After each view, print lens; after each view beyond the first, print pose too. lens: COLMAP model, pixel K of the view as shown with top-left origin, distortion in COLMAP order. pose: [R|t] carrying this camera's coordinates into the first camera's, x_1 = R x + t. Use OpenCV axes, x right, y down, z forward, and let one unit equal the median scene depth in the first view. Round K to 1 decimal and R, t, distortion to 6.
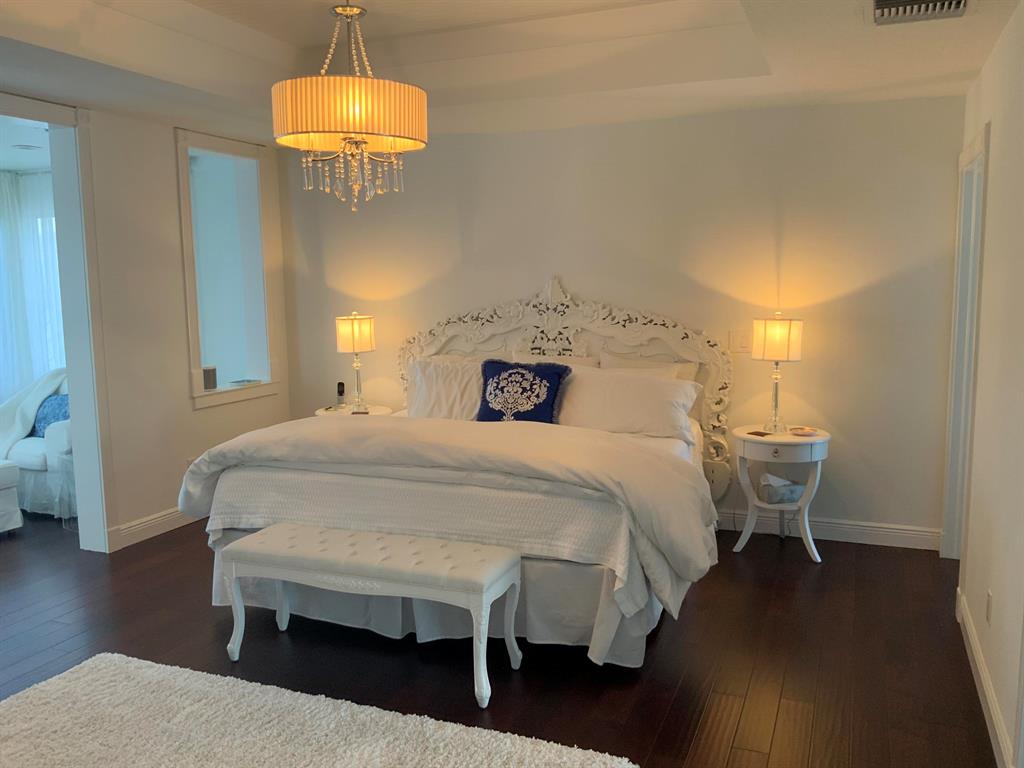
lens RADIAL K [[852.7, 0, 511.7], [0, 852.7, 377.8], [0, 0, 1]] dist [0.089322, -0.148680]
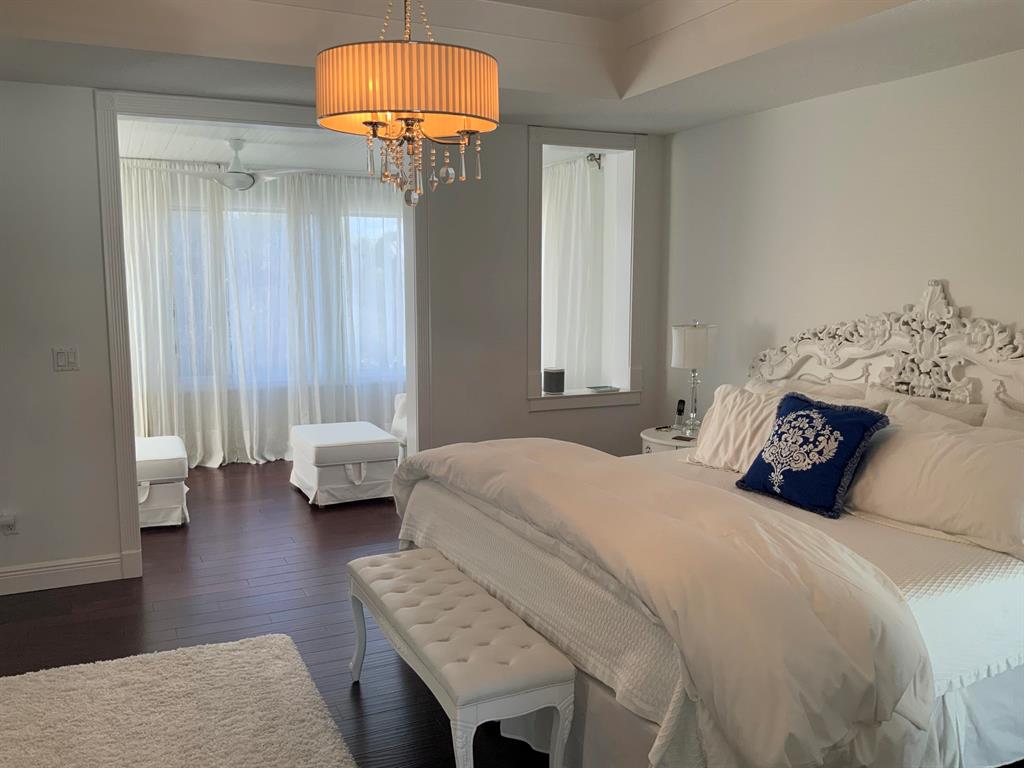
lens RADIAL K [[852.7, 0, 511.1], [0, 852.7, 379.2], [0, 0, 1]] dist [0.089322, -0.148680]
pose [[0.733323, 0.095156, -0.673188, 0.274125], [-0.089167, 0.995065, 0.043522, -0.040691], [0.674008, 0.028111, 0.738189, 0.264658]]
